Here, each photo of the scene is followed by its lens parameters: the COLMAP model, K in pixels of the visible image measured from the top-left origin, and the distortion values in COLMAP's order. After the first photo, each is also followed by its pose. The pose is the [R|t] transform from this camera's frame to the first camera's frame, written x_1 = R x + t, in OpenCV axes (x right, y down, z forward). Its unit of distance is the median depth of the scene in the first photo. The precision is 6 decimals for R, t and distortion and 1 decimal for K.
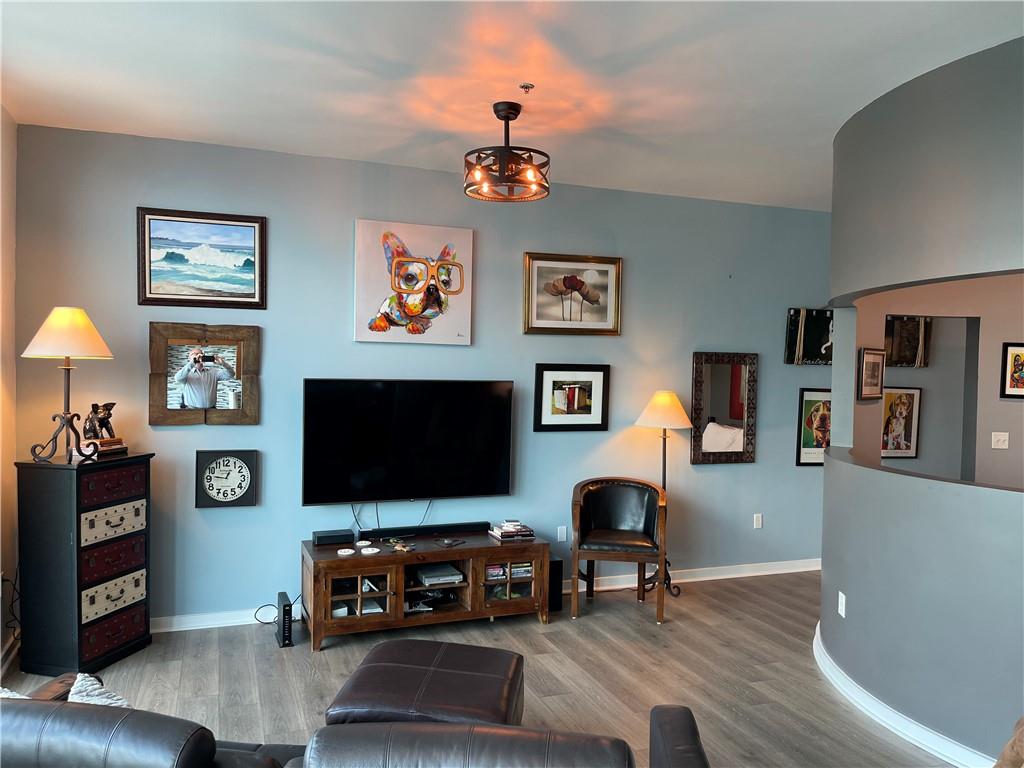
lens RADIAL K [[771.1, 0, 515.0], [0, 771.1, 387.3], [0, 0, 1]] dist [0.101873, -0.138820]
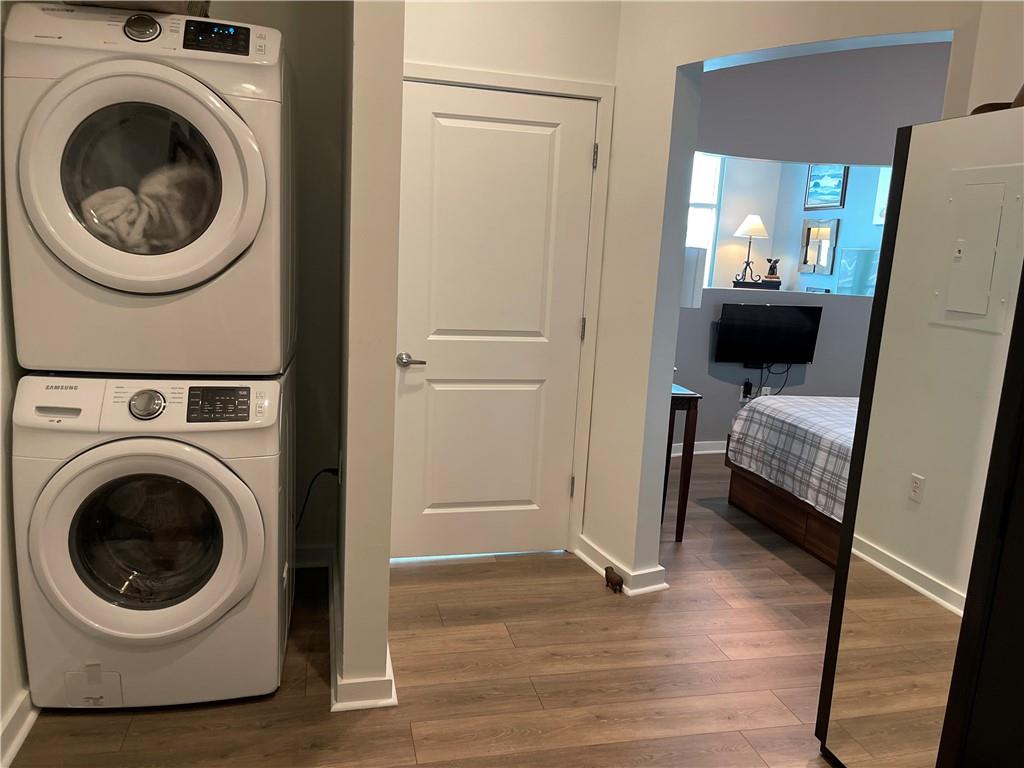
lens RADIAL K [[771.1, 0, 515.0], [0, 771.1, 387.3], [0, 0, 1]] dist [0.101873, -0.138820]
pose [[-0.117351, 0.163542, -0.979532, 1.618732], [-0.076246, 0.981952, 0.173081, 0.046710], [0.990159, 0.094997, -0.102764, 0.512322]]
